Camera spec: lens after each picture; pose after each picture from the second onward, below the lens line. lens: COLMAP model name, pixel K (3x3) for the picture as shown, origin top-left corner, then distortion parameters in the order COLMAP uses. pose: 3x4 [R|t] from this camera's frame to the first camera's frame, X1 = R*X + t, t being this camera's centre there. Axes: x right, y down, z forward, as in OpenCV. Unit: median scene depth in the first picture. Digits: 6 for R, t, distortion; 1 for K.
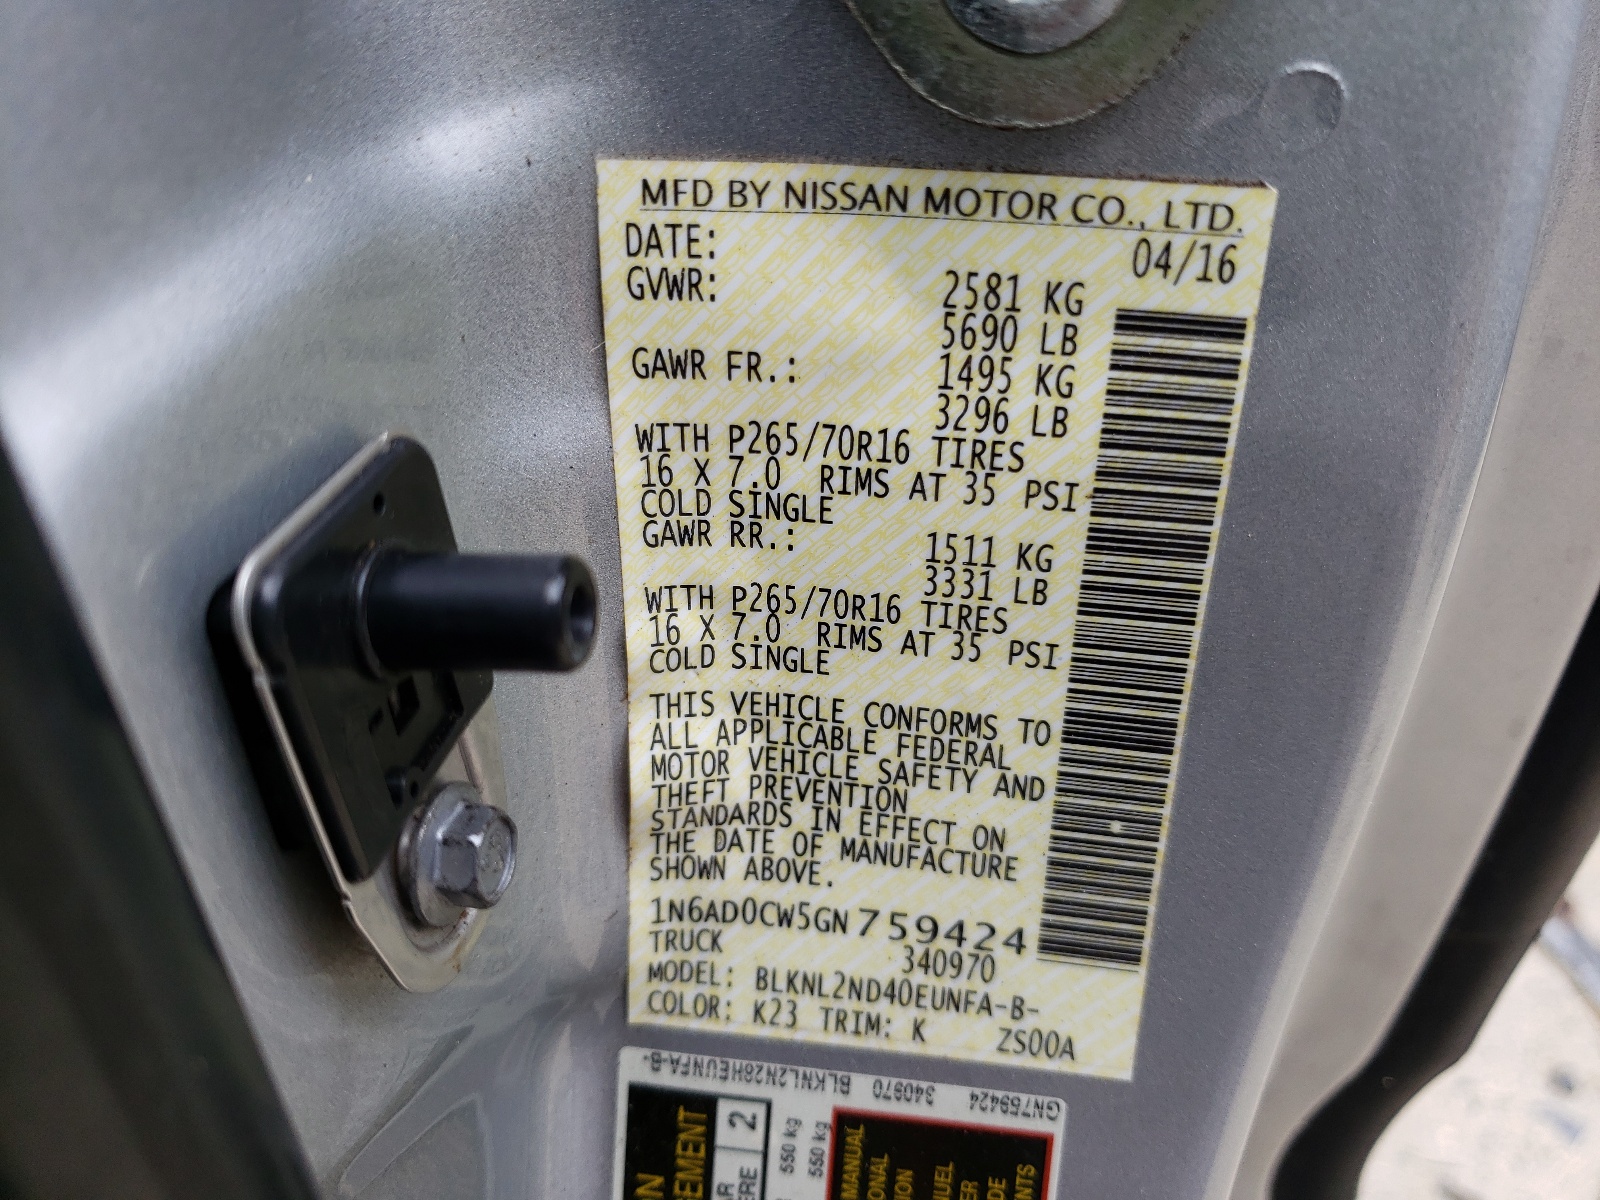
lens RADIAL K [[1215.1, 0, 798.9], [0, 1215.1, 600.0], [0, 0, 1]] dist [-0.002936, 0.001826]
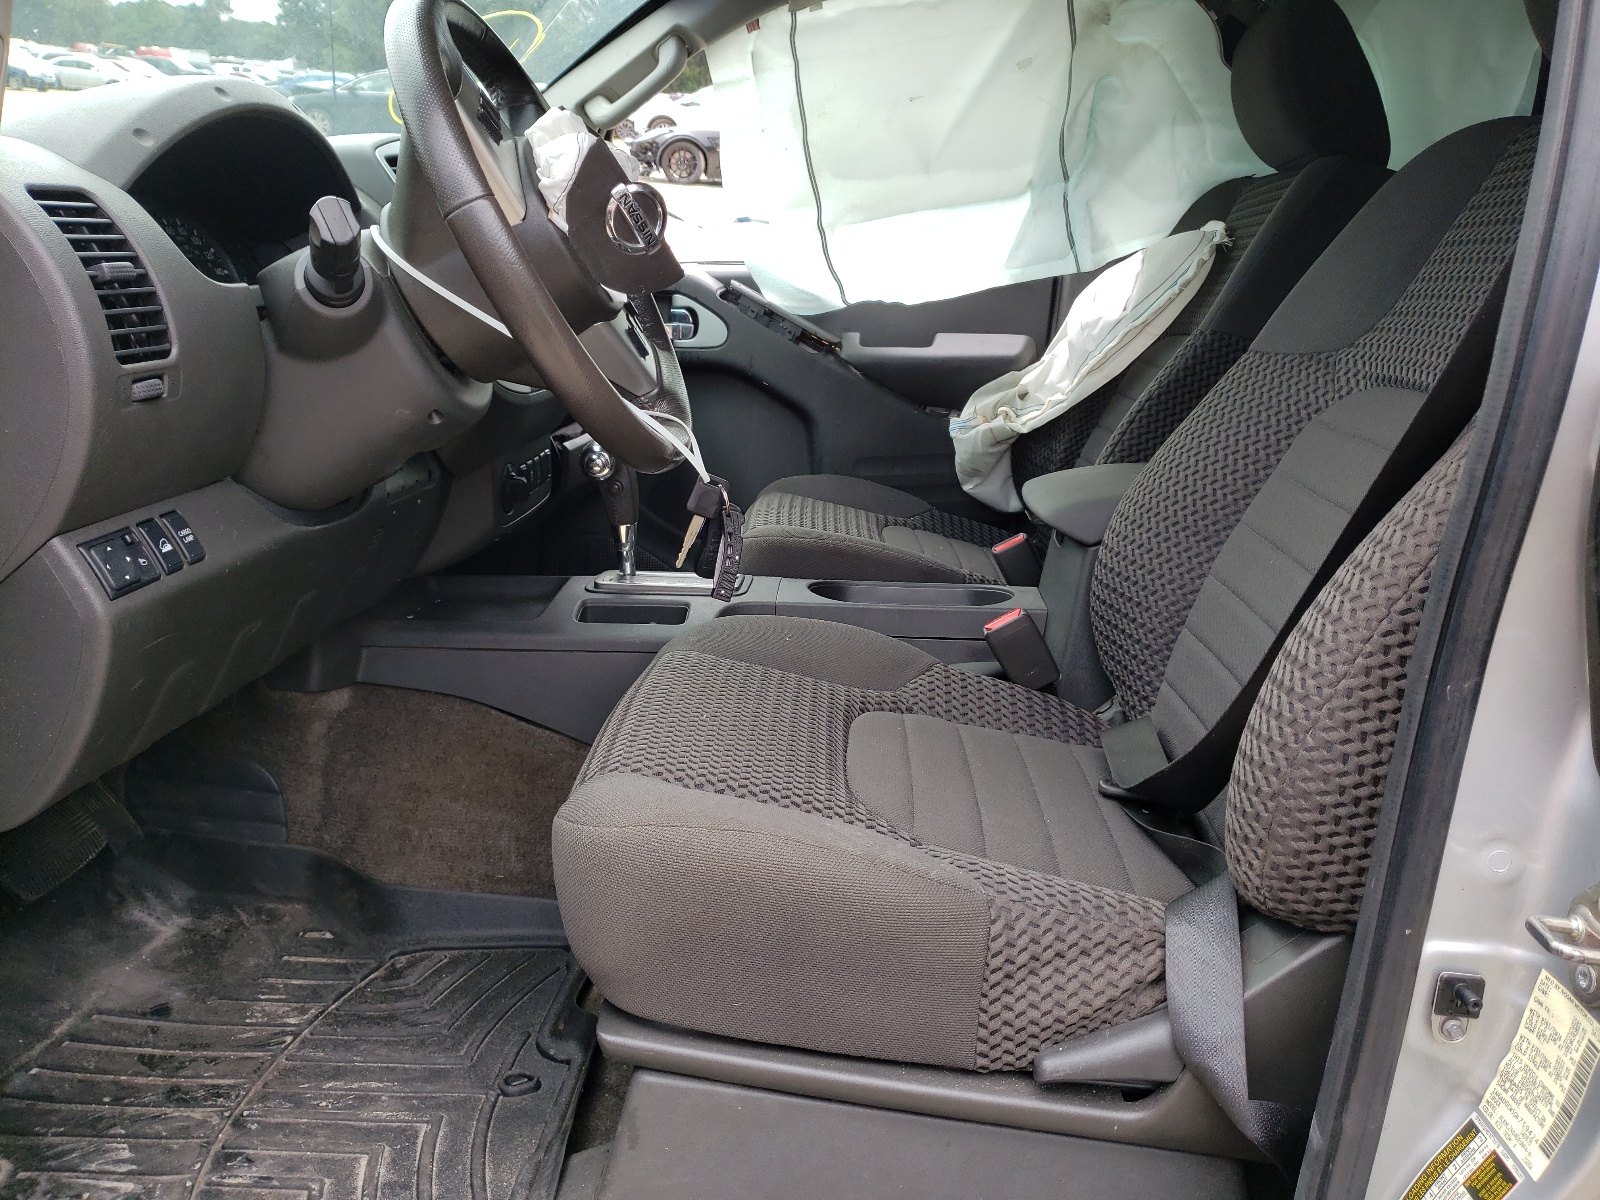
lens RADIAL K [[1215.1, 0, 798.6], [0, 1215.1, 601.3], [0, 0, 1]] dist [-0.002936, 0.001826]
pose [[0.126570, 0.288442, -0.949095, 3.774731], [-0.571438, 0.803281, 0.167922, -0.584116], [0.810826, 0.521095, 0.266498, -3.811504]]
